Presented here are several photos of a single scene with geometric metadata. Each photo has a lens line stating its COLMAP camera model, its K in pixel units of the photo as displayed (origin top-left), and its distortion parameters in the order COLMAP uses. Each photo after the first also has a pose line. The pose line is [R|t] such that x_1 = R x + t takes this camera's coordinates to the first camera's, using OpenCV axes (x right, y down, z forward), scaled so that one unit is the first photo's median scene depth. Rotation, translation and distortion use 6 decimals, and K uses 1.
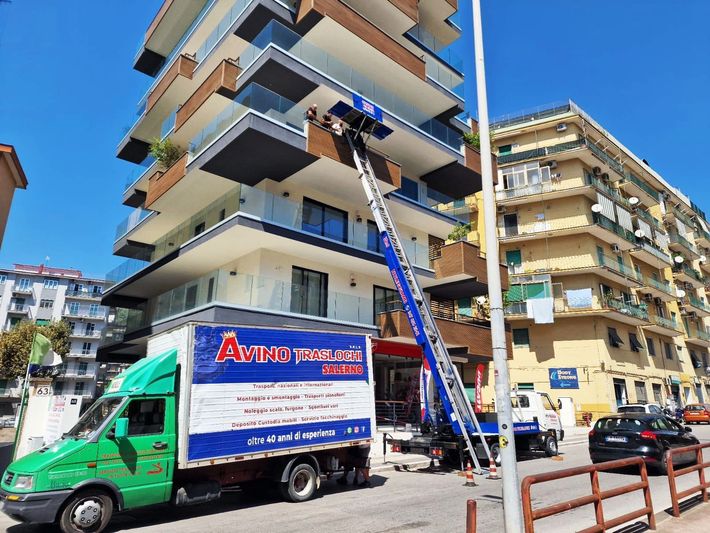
lens RADIAL K [[476.4, 0, 358.5], [0, 476.4, 264.0], [0, 0, 1]] dist [0.068617, -0.056567]
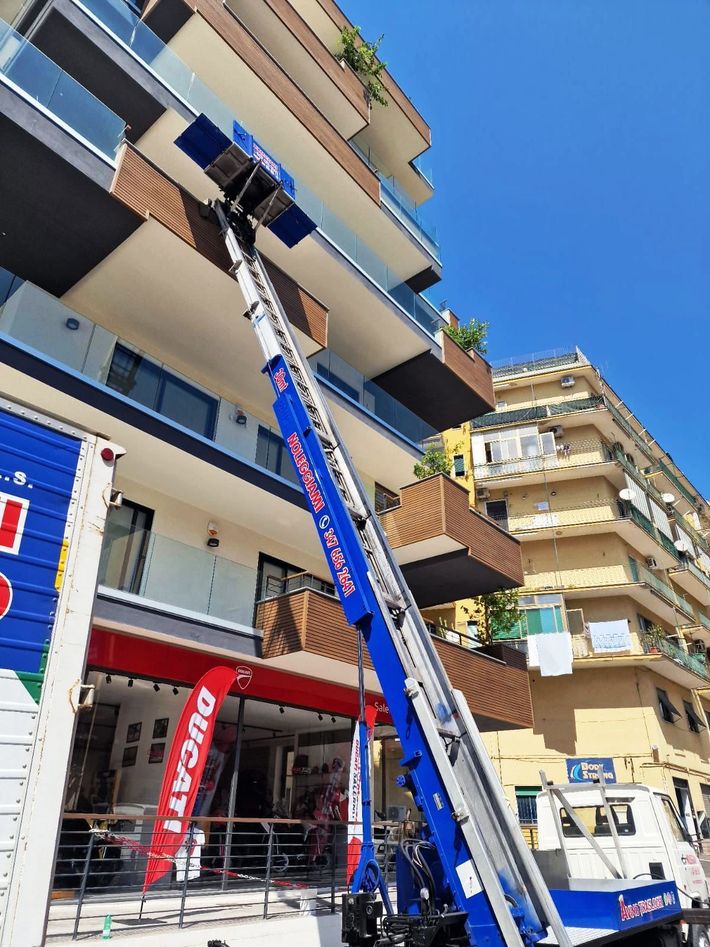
lens RADIAL K [[635.4, 0, 364.5], [0, 635.4, 479.5], [0, 0, 1]] dist [0.068617, -0.056567]
pose [[0.988452, 0.069825, 0.134491, 0.050014], [-0.039988, 0.976244, -0.212952, 0.117341], [-0.146165, 0.205115, 0.967762, 0.398740]]
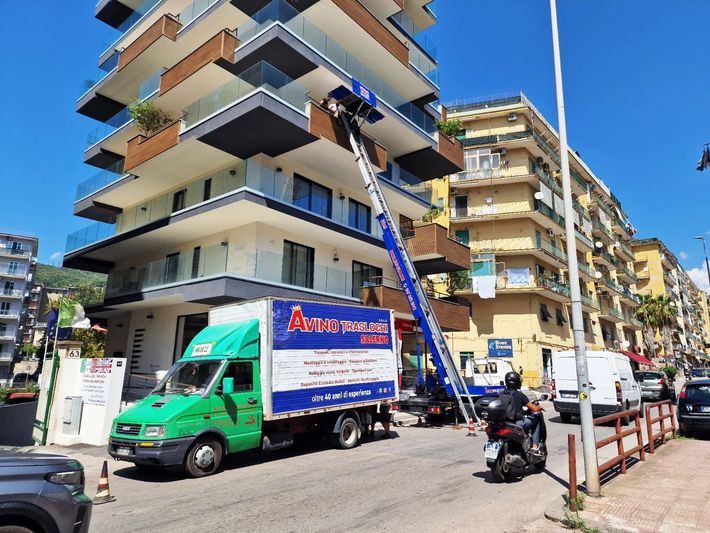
lens RADIAL K [[476.4, 0, 357.0], [0, 476.4, 264.0], [0, 0, 1]] dist [0.068617, -0.056567]
pose [[0.988732, 0.040562, 0.144095, -0.126401], [-0.049951, 0.996816, 0.062152, -0.015563], [-0.141115, -0.068650, 0.987610, -0.061325]]
